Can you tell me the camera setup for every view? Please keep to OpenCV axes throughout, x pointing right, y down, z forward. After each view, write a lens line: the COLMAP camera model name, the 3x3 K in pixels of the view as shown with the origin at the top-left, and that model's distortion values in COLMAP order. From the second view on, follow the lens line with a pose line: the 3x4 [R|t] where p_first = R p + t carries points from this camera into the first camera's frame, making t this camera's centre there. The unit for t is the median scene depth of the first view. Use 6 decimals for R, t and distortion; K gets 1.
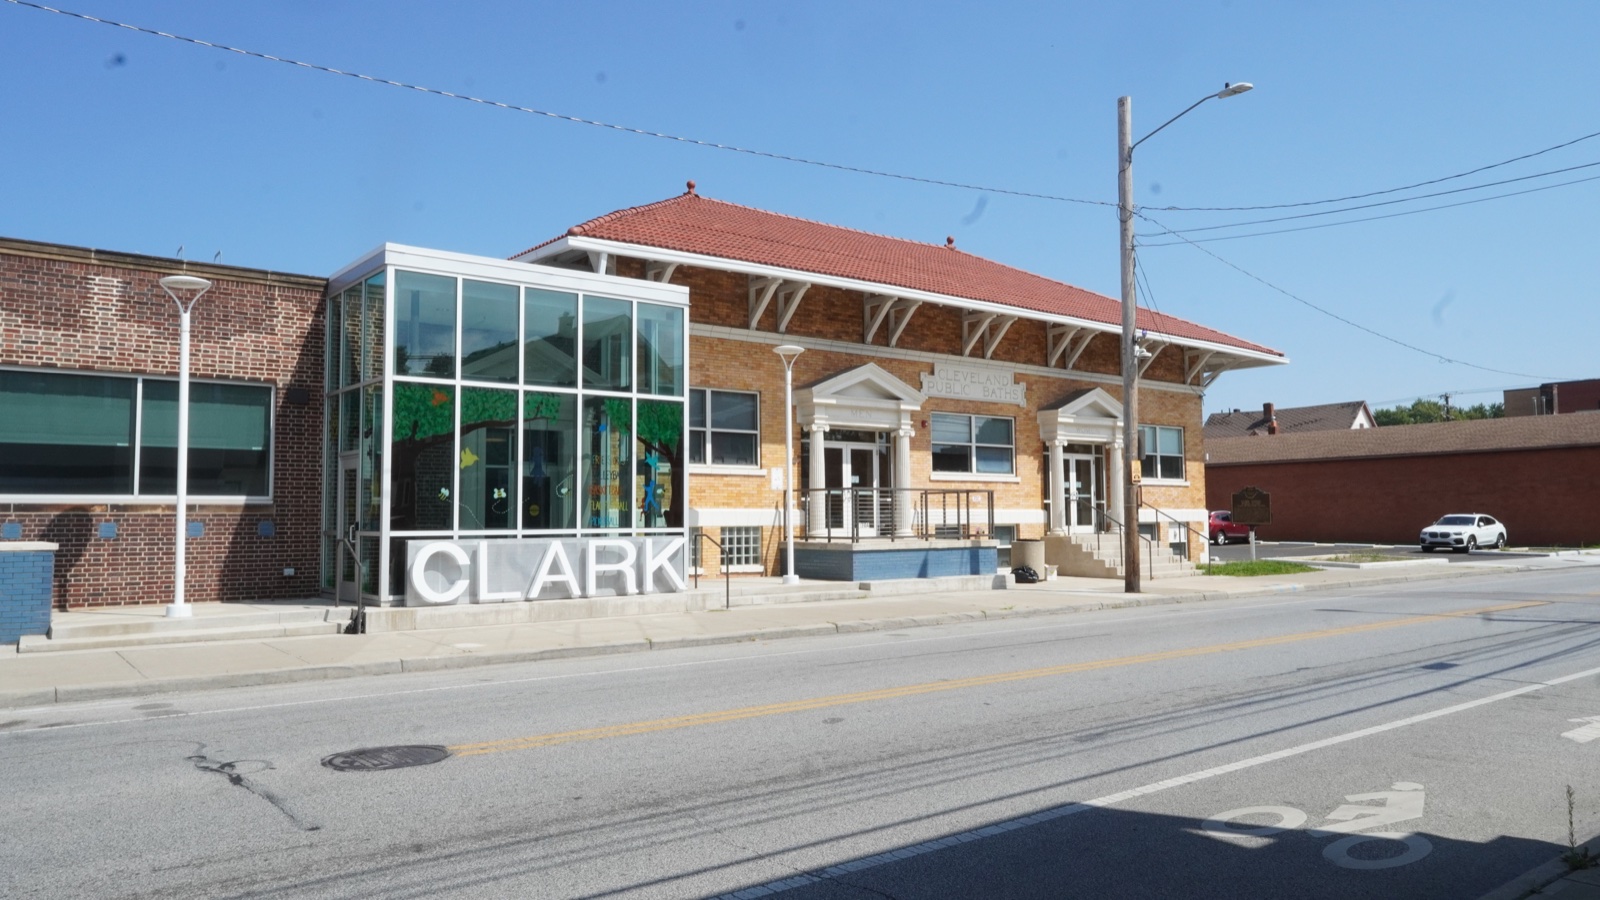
lens RADIAL K [[1098.5, 0, 800.5], [0, 1098.5, 452.5], [0, 0, 1]] dist [-0.005503, 0.003668]
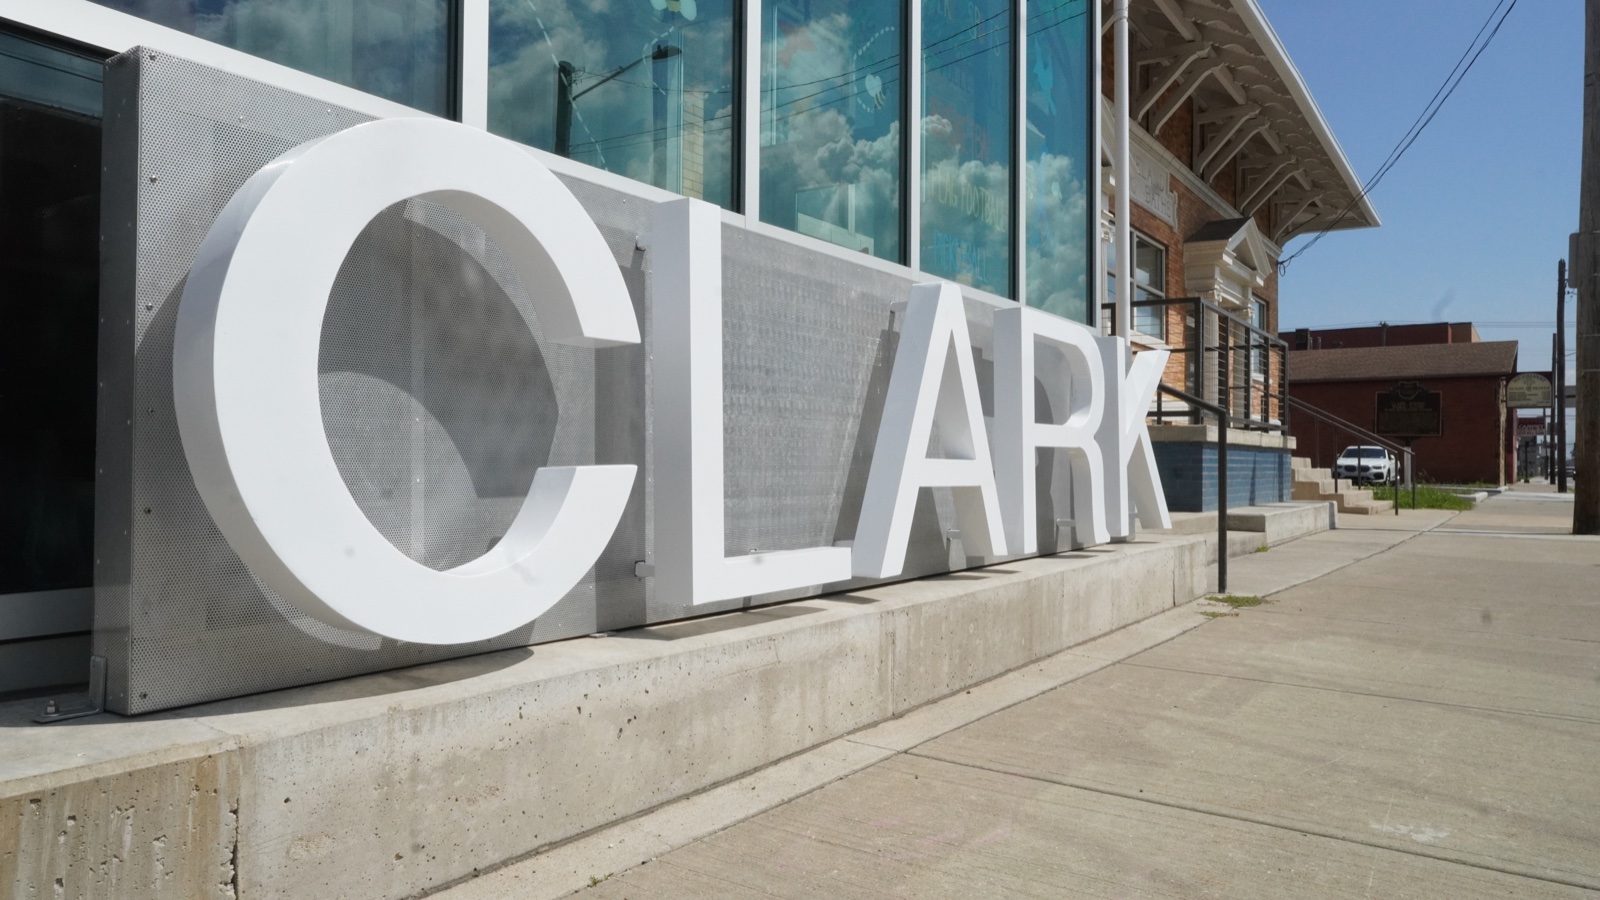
lens RADIAL K [[1098.5, 0, 799.6], [0, 1098.5, 451.4], [0, 0, 1]] dist [-0.005503, 0.003668]
pose [[0.951542, 0.018739, 0.306949, -0.307401], [-0.034004, 0.998432, 0.044460, 0.102721], [-0.305635, -0.052743, 0.950687, 0.823891]]
